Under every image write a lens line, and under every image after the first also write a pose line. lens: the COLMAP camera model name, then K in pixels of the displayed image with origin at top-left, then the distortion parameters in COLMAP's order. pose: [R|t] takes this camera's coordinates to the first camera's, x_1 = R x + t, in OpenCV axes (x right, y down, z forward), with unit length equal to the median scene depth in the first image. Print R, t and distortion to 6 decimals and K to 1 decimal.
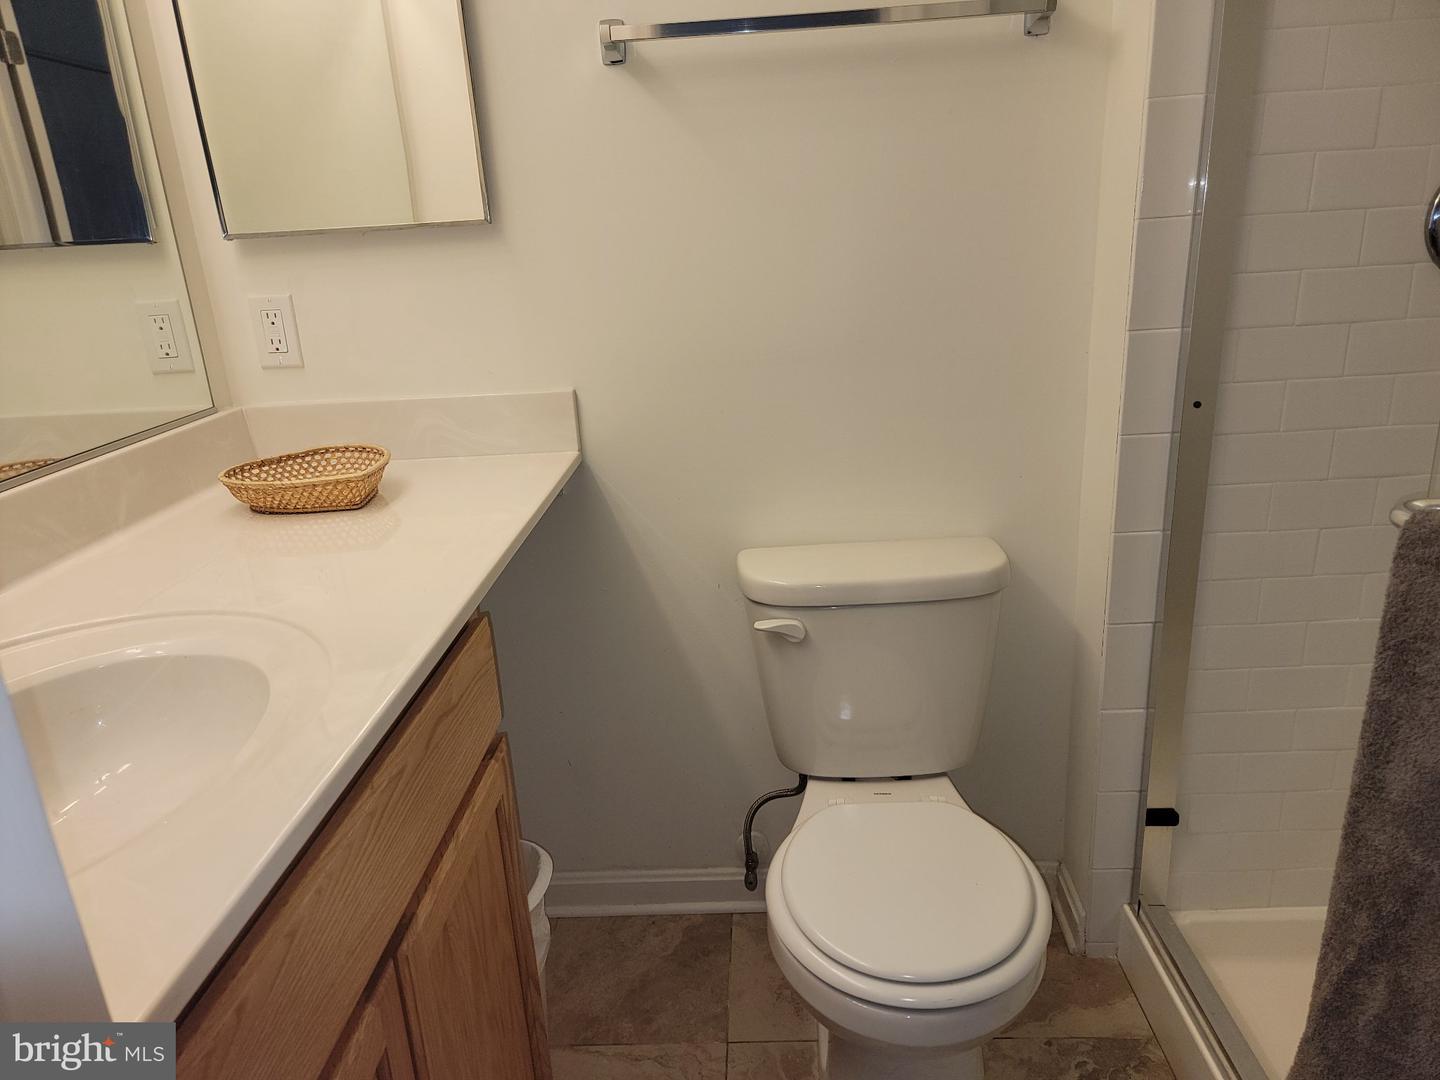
lens RADIAL K [[1001.8, 0, 720.2], [0, 1001.8, 544.5], [0, 0, 1]] dist [0.066526, -0.056838]
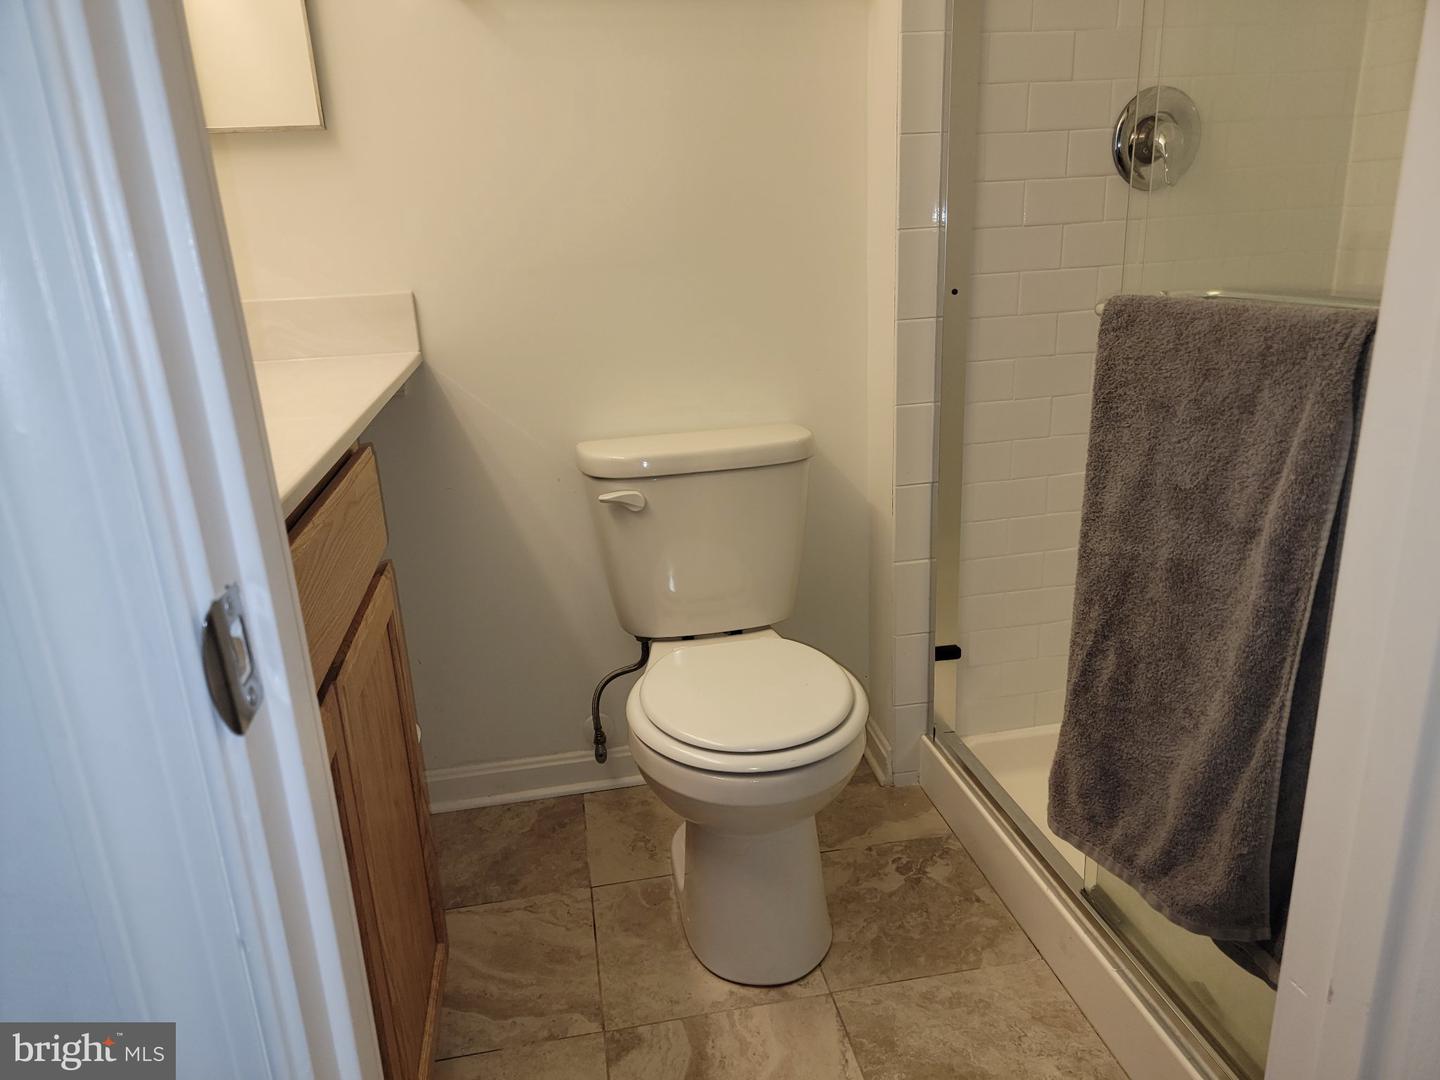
lens RADIAL K [[1001.8, 0, 716.1], [0, 1001.8, 534.6], [0, 0, 1]] dist [0.066526, -0.056838]
pose [[0.977744, -0.052580, 0.203104, -0.062884], [0.058596, 0.998000, -0.023715, 0.148425], [-0.201451, 0.035088, 0.978870, -0.104011]]
